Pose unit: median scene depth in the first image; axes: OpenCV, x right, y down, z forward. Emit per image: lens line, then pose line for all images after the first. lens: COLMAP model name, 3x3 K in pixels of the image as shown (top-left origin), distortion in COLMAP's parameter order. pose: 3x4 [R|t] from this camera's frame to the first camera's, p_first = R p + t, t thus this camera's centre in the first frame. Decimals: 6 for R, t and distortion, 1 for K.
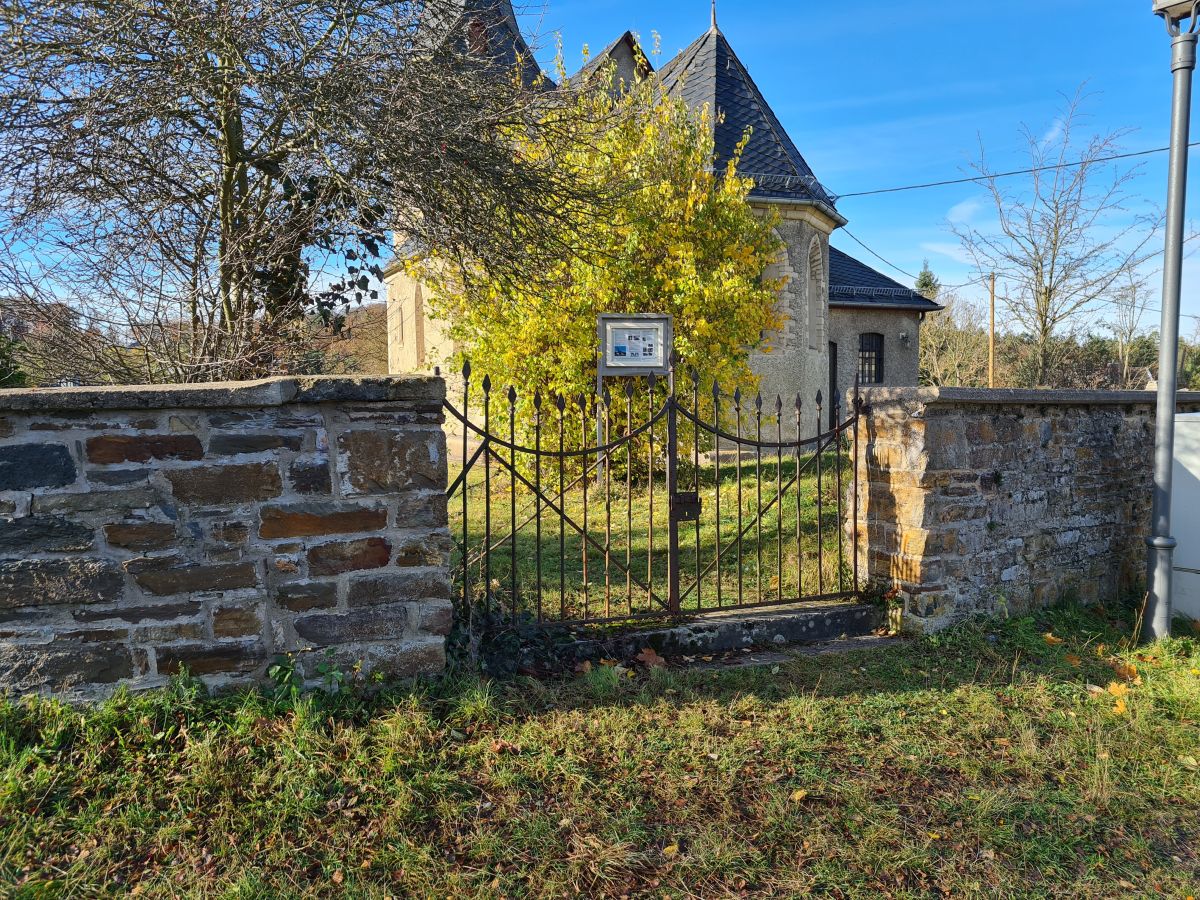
lens RADIAL K [[907.3, 0, 604.6], [0, 907.3, 454.9], [0, 0, 1]] dist [0.062883, -0.052377]
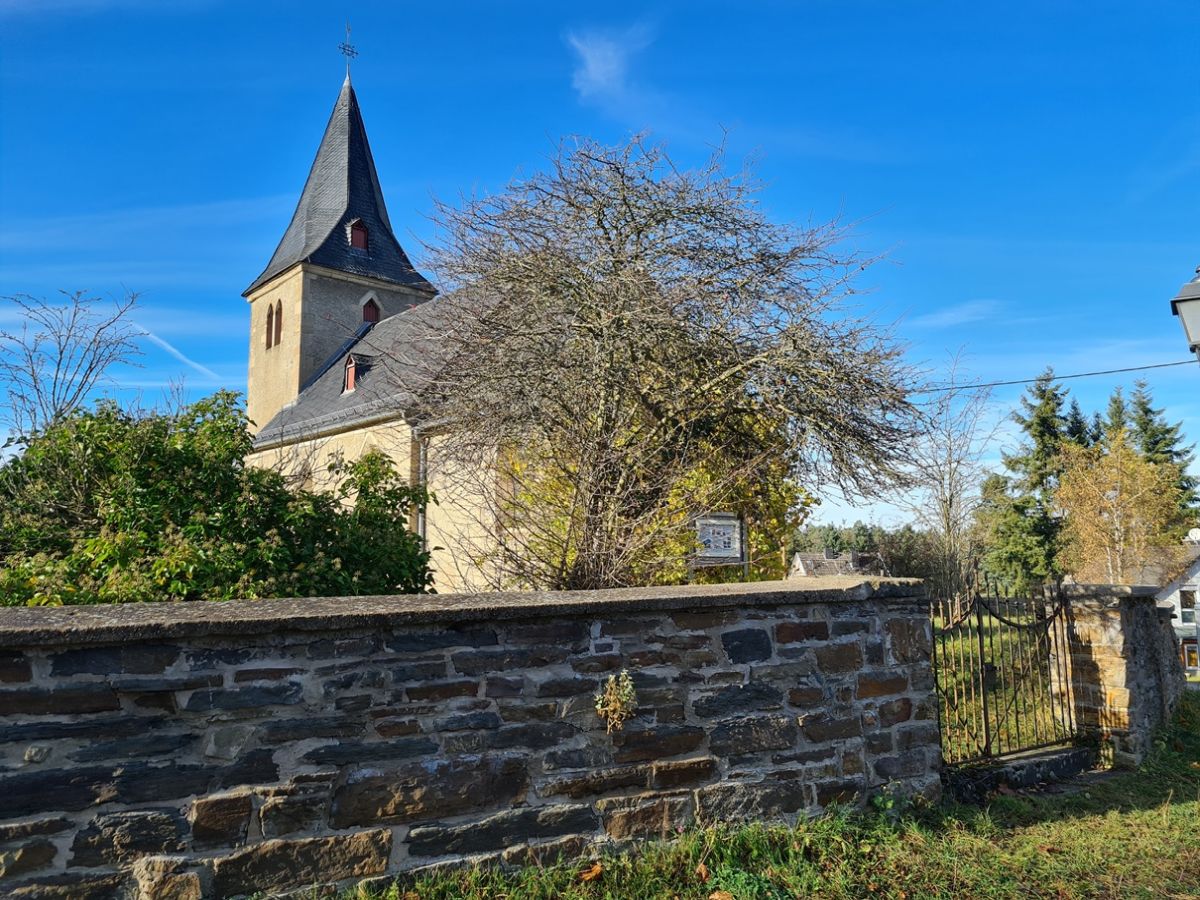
lens RADIAL K [[907.3, 0, 604.6], [0, 907.3, 454.9], [0, 0, 1]] dist [0.062883, -0.052377]
pose [[0.963018, 0.044289, 0.265772, -1.098869], [0.007480, 0.981623, -0.190682, -0.008801], [-0.269333, 0.185618, 0.944990, -0.257213]]
